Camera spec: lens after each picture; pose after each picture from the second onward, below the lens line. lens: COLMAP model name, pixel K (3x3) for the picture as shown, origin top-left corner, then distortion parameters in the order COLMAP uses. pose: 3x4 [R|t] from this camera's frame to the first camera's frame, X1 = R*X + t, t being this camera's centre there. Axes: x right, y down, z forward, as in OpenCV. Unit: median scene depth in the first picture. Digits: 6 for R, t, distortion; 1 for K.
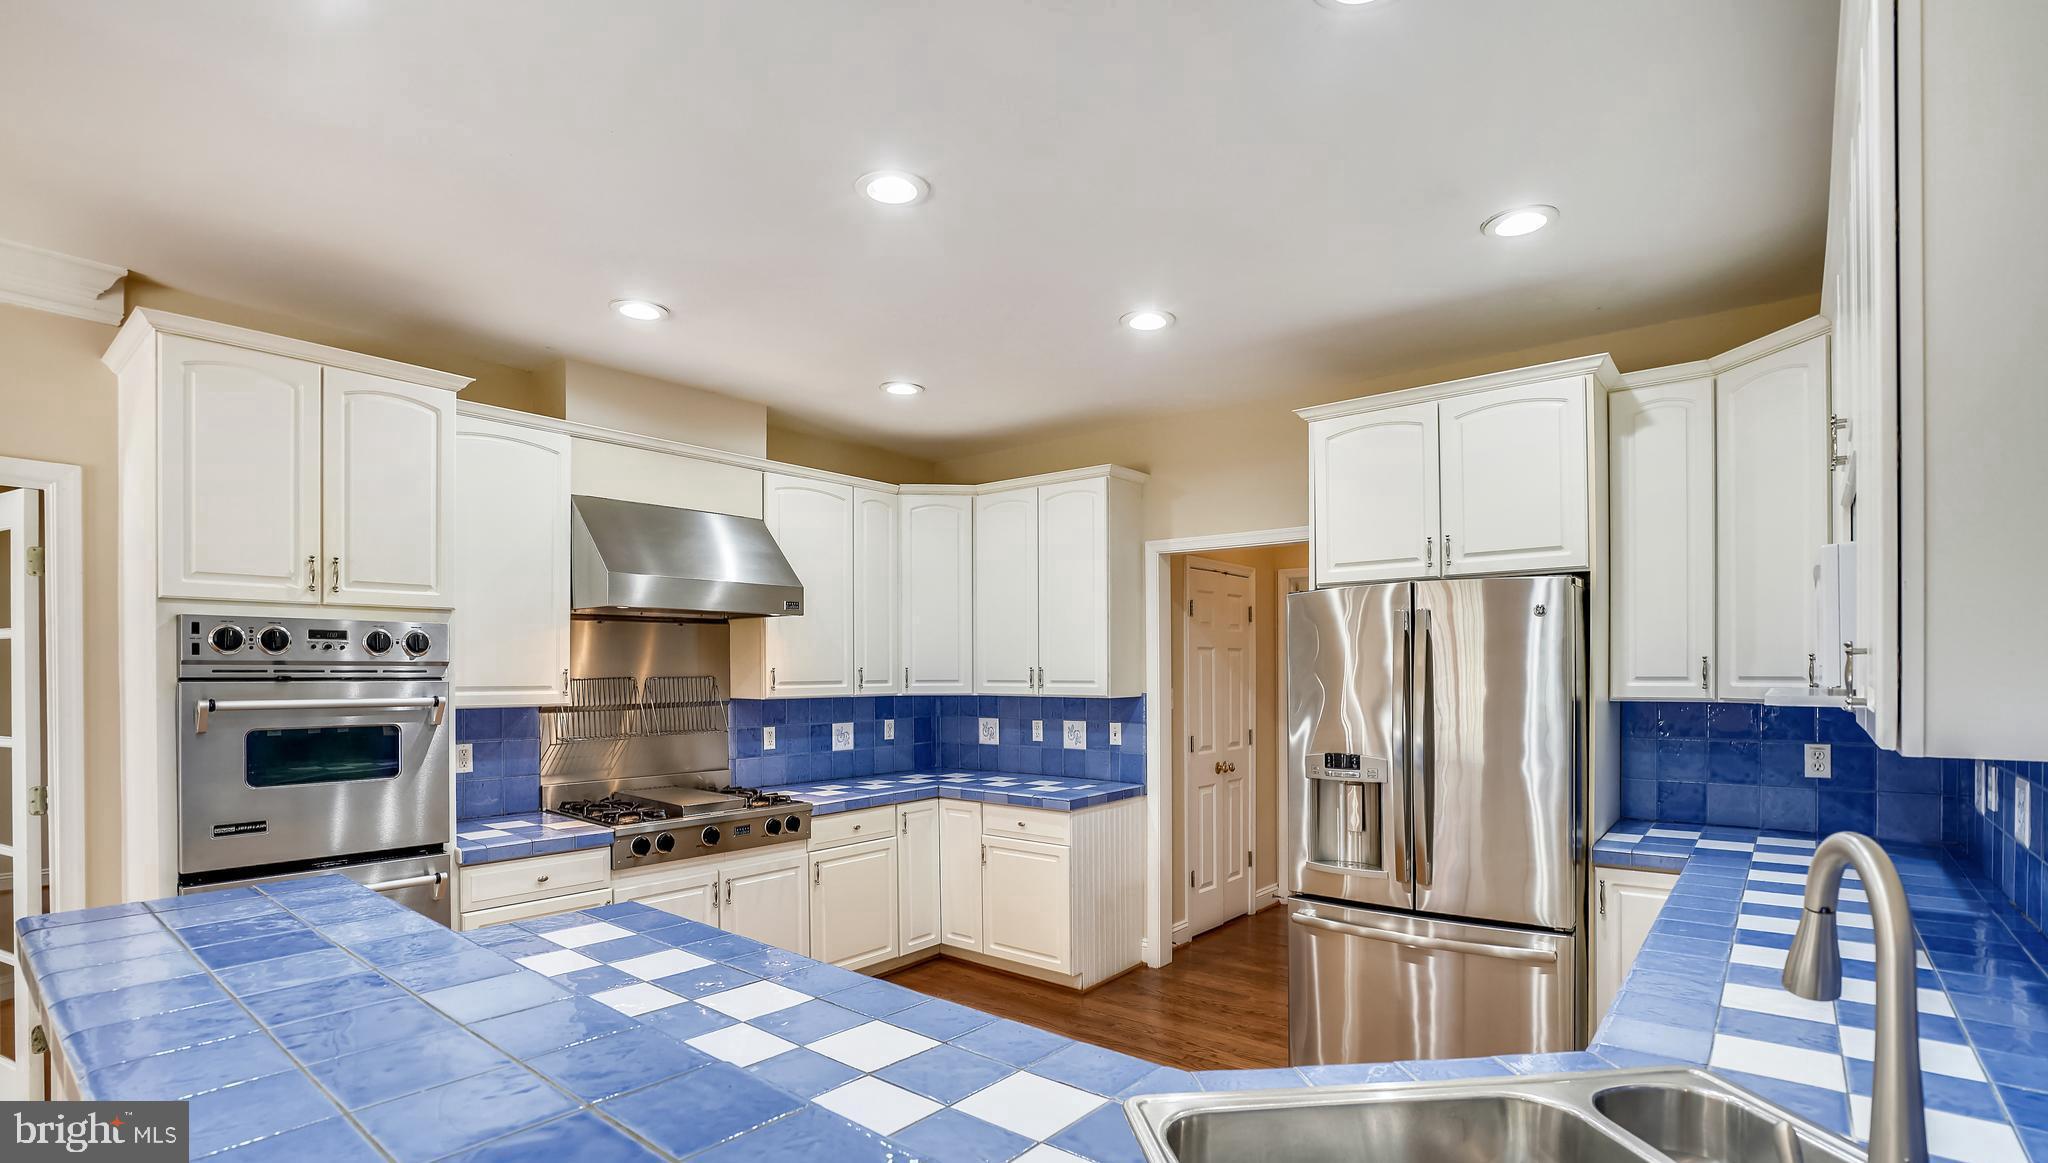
lens RADIAL K [[953.0, 0, 981.4], [0, 953.0, 672.2], [0, 0, 1]] dist [-0.005516, 0.000283]
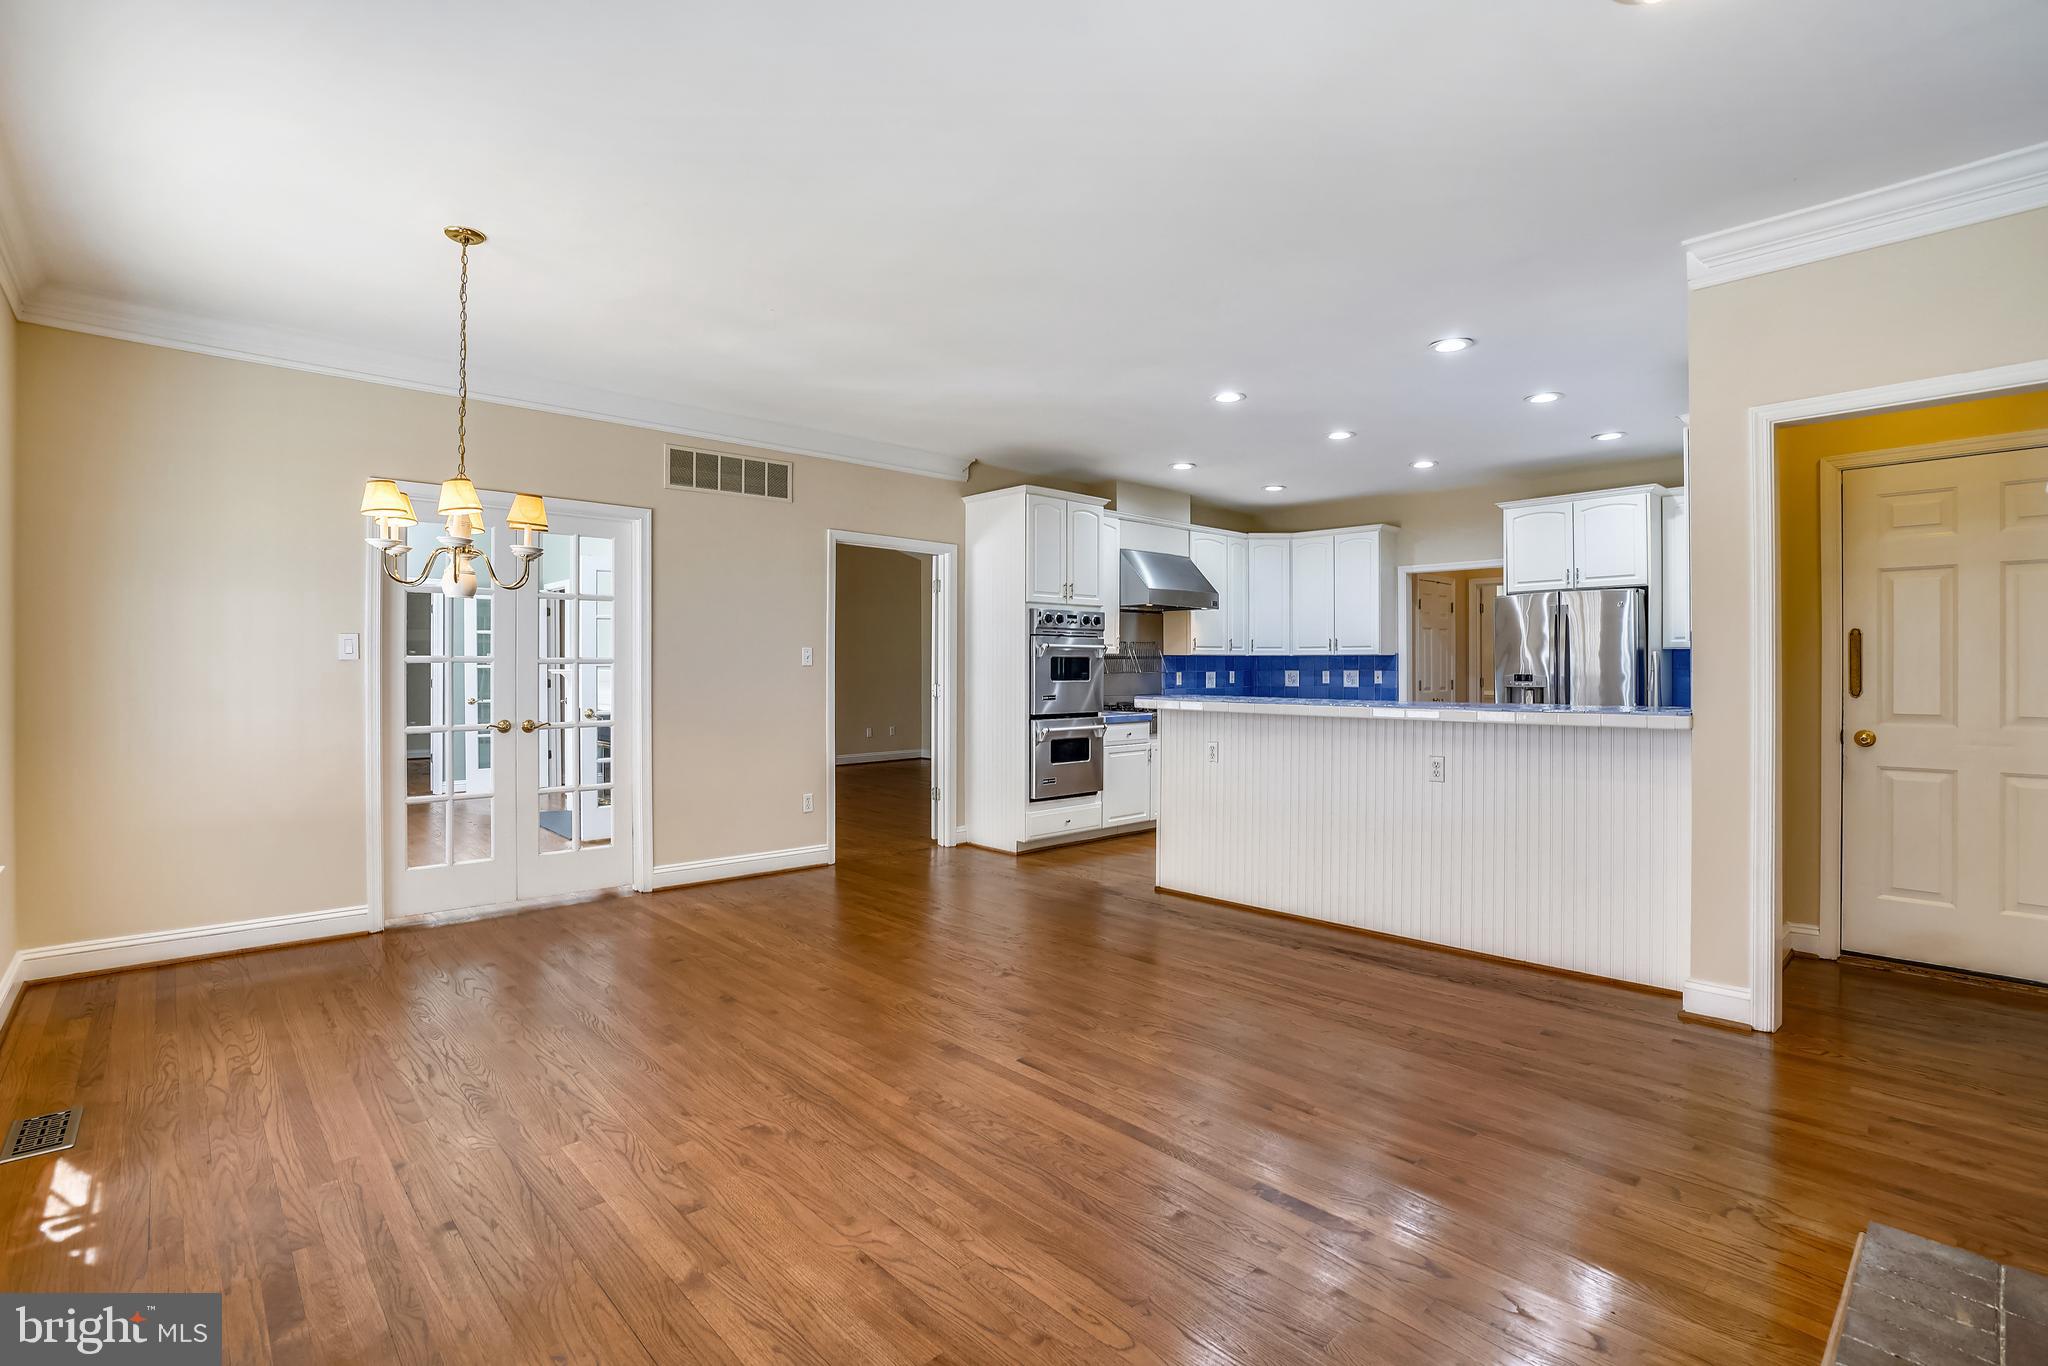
lens RADIAL K [[937.5, 0, 1022.6], [0, 937.5, 669.6], [0, 0, 1]] dist [-0.000839, -0.000217]
pose [[0.995621, 0.003703, -0.093410, -0.381726], [-0.003501, 0.999991, 0.002325, 0.054661], [0.093417, -0.001988, 0.995625, -0.839838]]
